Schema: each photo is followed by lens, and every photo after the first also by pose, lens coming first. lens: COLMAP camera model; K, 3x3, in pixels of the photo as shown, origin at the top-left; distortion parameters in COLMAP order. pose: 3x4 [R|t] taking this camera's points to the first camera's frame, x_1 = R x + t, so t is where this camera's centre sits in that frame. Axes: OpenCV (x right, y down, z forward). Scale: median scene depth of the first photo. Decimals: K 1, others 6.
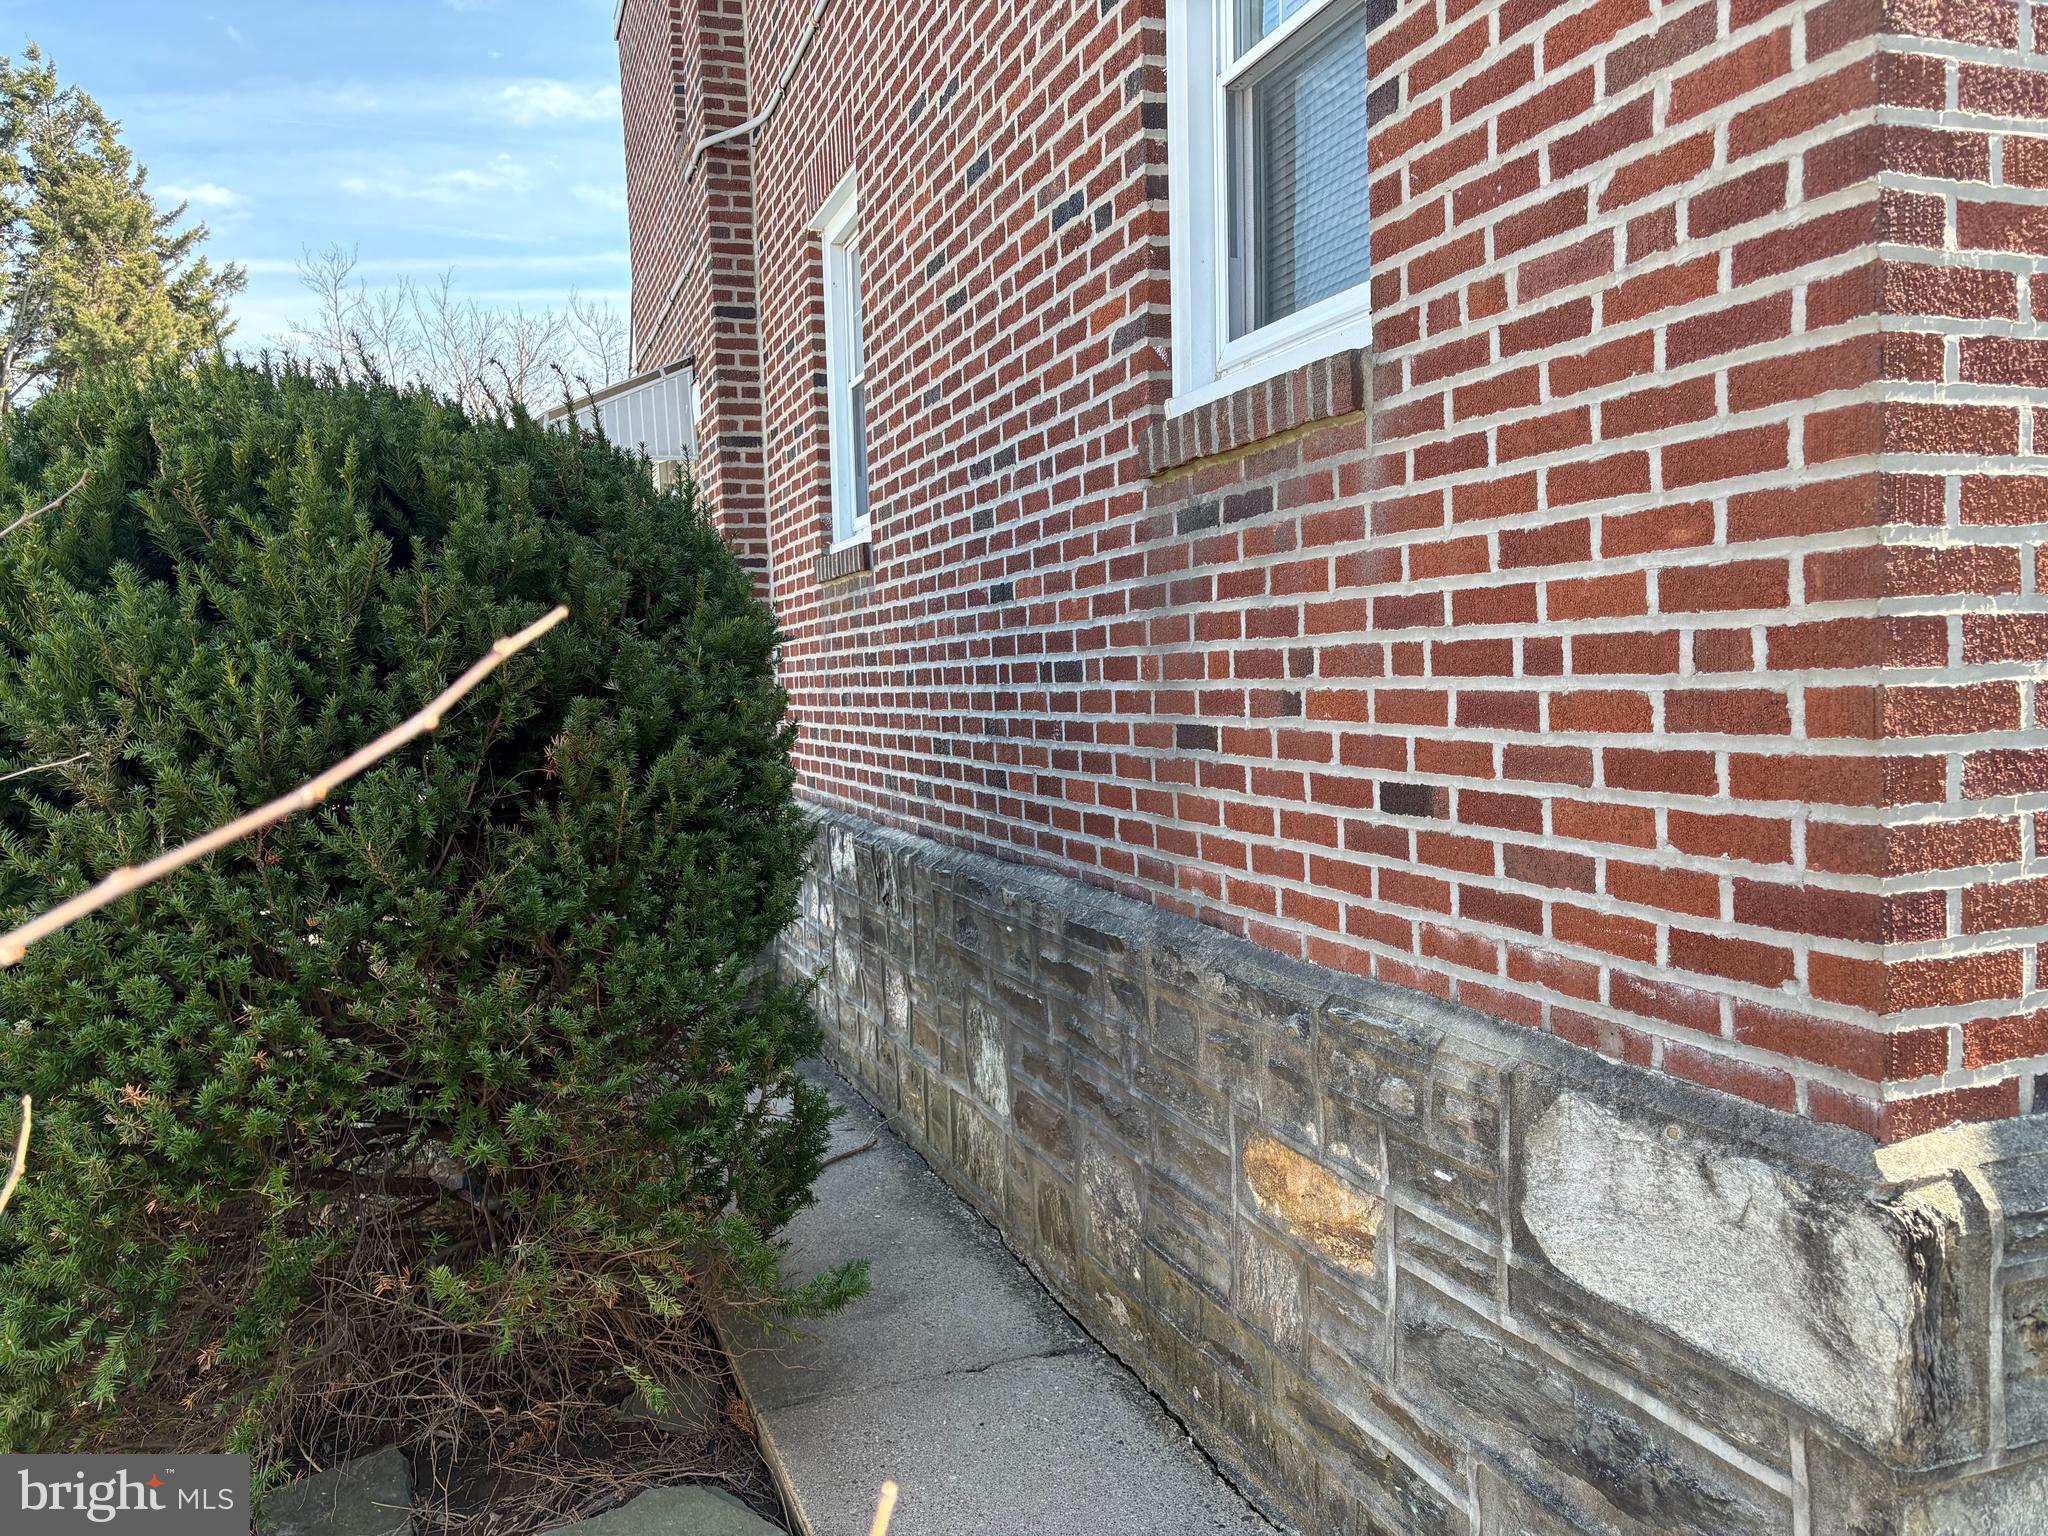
lens RADIAL K [[1532.2, 0, 1013.1], [0, 1532.2, 764.7], [0, 0, 1]] dist [0.057984, -0.064042]
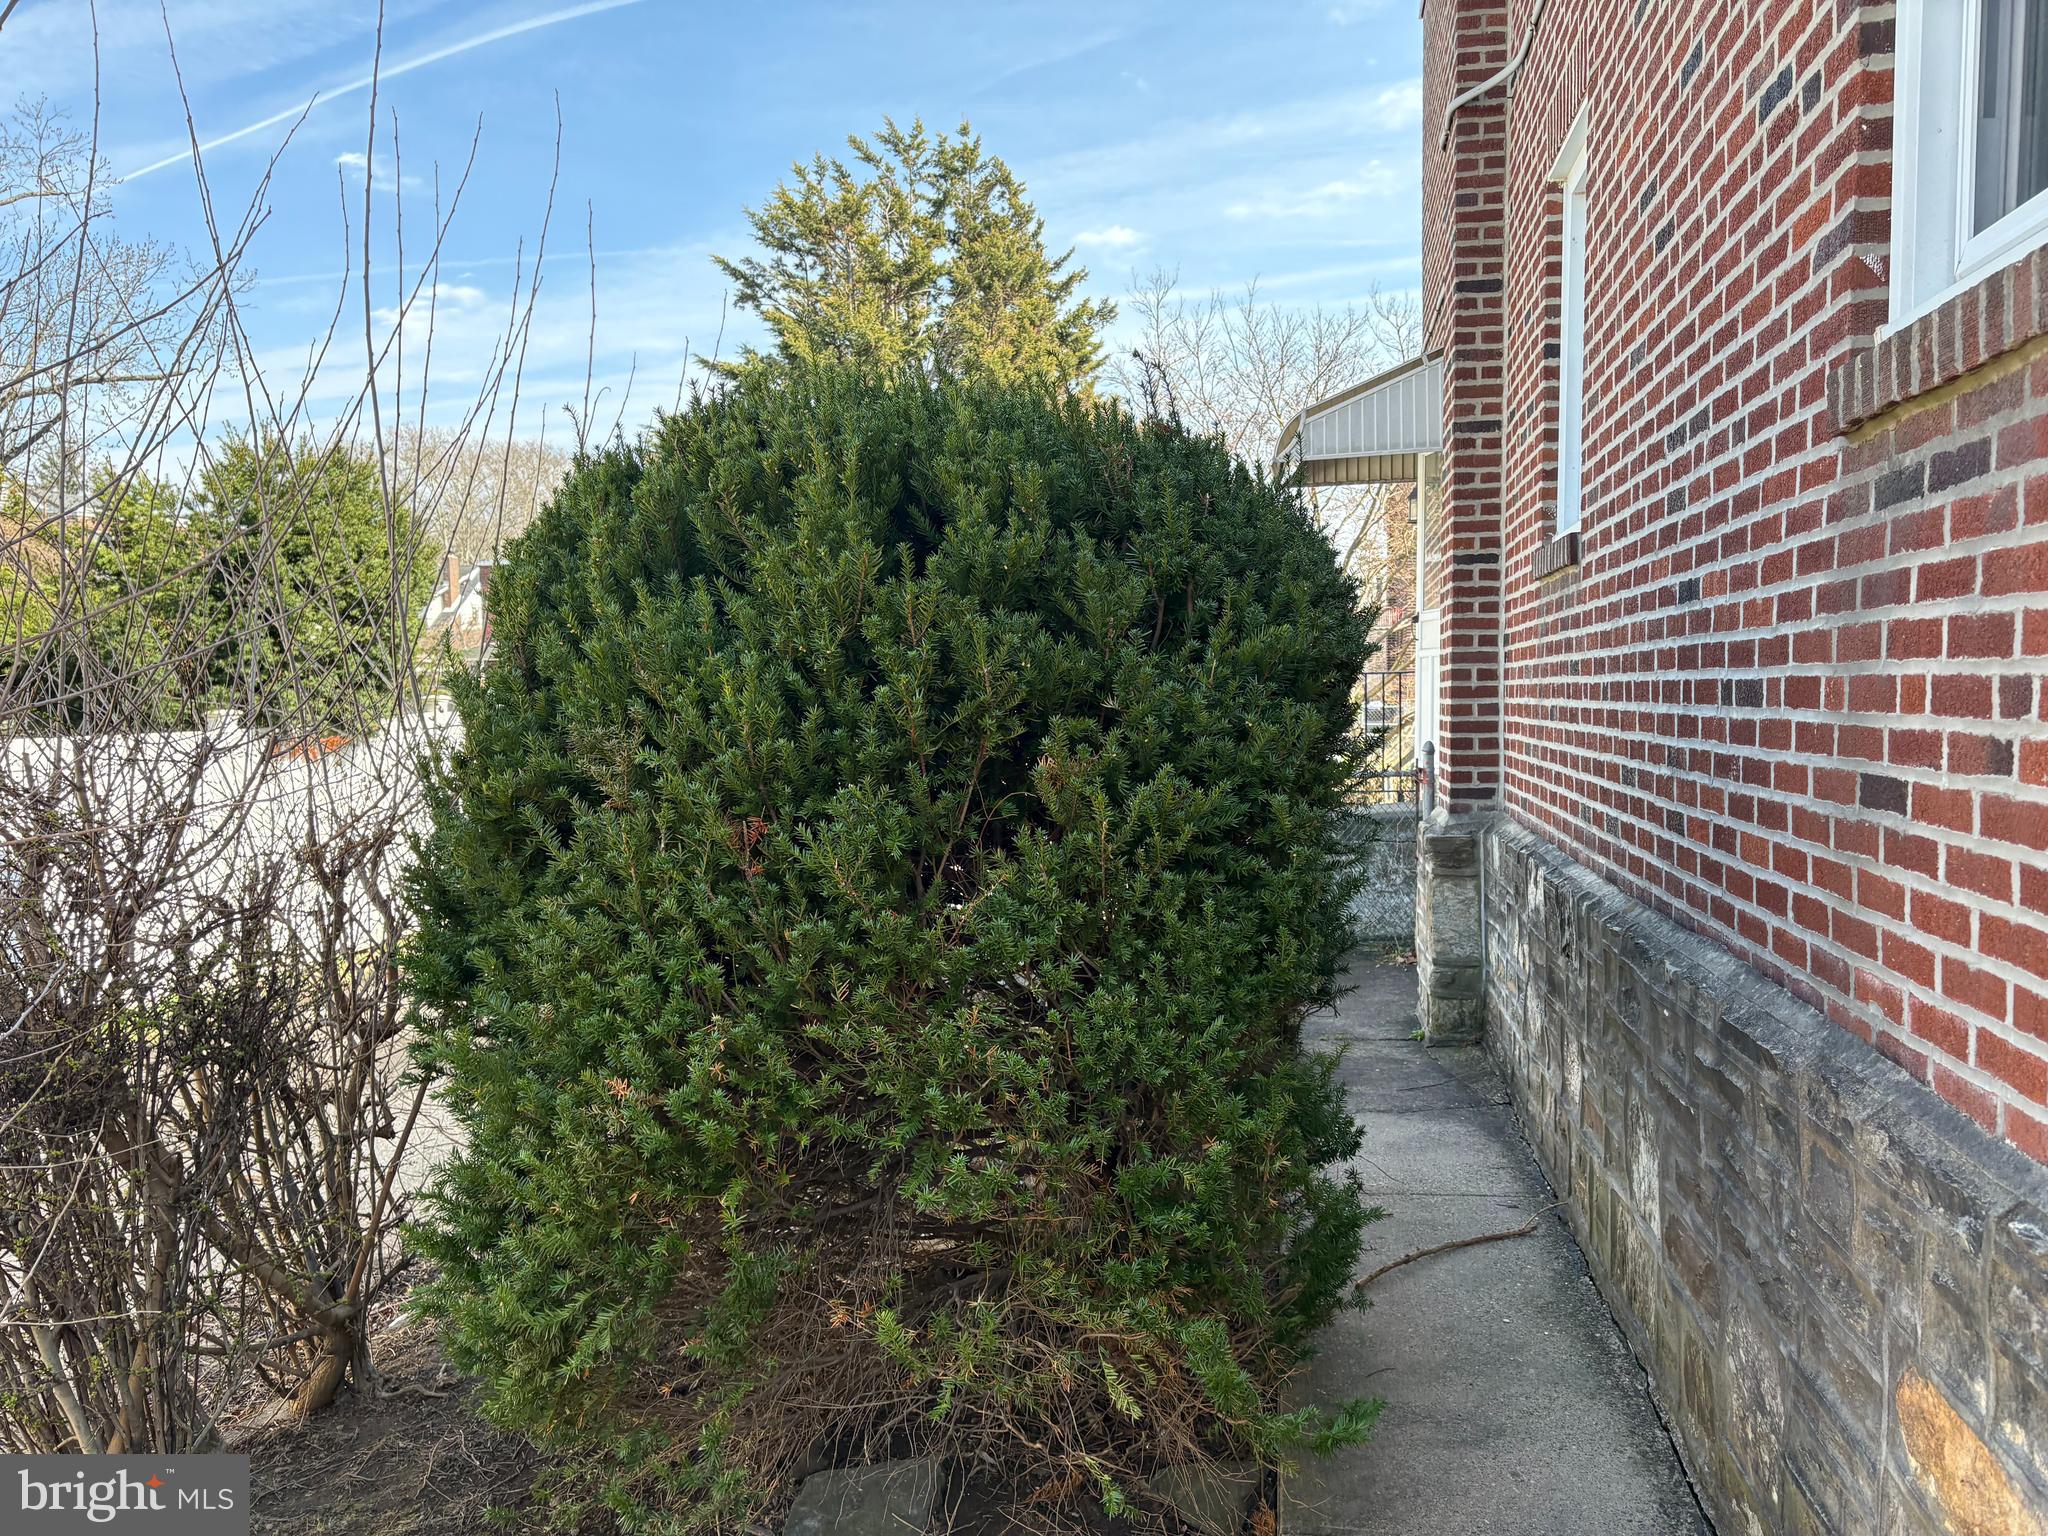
lens RADIAL K [[1532.2, 0, 1050.0], [0, 1532.2, 777.0], [0, 0, 1]] dist [0.057984, -0.064042]
pose [[0.873647, 0.051680, -0.483807, 0.118266], [-0.046857, 0.998658, 0.022063, -0.021374], [0.484298, 0.003394, 0.874897, 0.160232]]
